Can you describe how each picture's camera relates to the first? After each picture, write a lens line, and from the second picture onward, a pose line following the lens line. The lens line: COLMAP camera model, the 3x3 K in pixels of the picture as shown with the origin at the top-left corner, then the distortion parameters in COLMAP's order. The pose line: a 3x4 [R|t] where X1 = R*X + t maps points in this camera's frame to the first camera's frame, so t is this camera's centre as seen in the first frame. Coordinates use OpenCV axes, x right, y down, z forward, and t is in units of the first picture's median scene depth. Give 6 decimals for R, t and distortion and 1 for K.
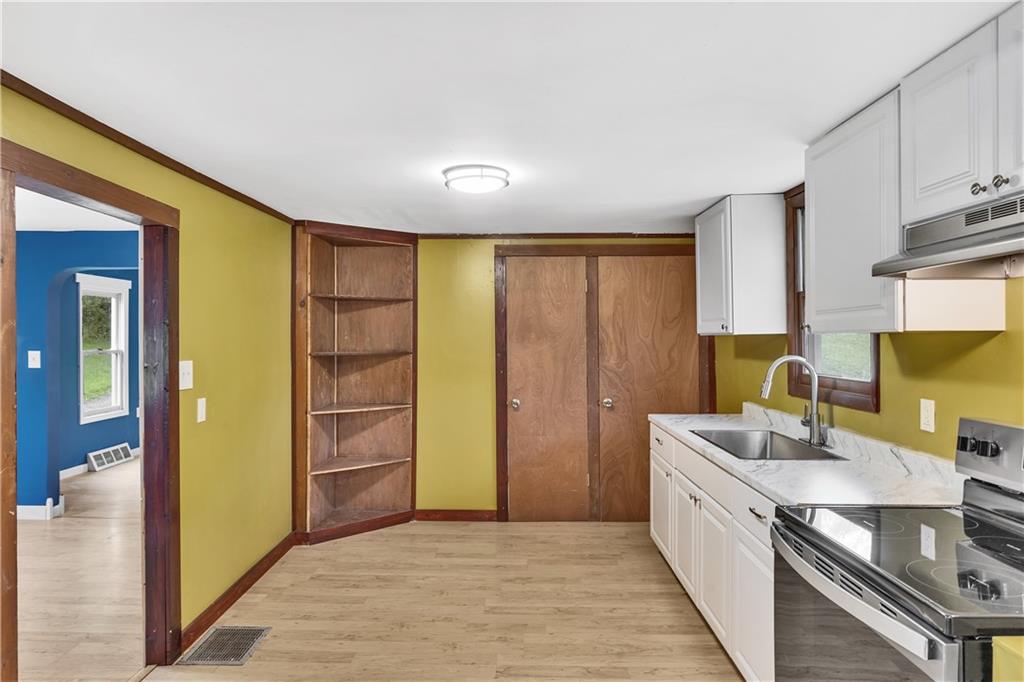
lens RADIAL K [[522.5, 0, 443.7], [0, 522.5, 335.5], [0, 0, 1]] dist [0.000773, 0.000218]
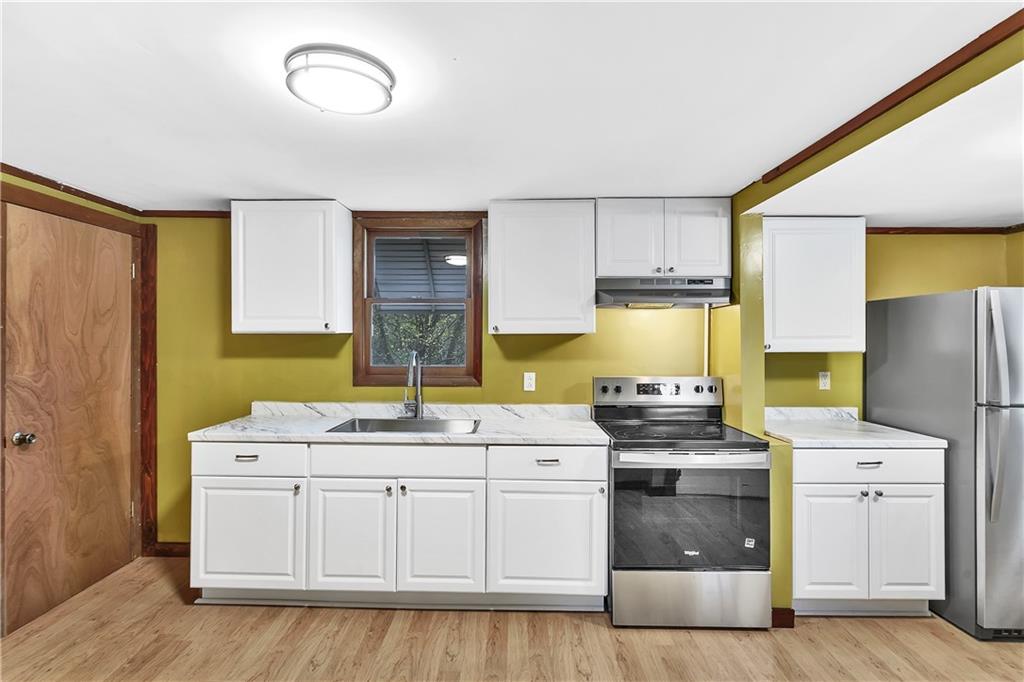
lens RADIAL K [[496.1, 0, 504.5], [0, 496.1, 332.3], [0, 0, 1]] dist [0.008716, 0.000163]
pose [[0.016477, 0.015194, 0.999749, -0.278761], [-0.007525, 0.999858, -0.015071, 0.005651], [-0.999836, -0.007275, 0.016589, 0.408206]]
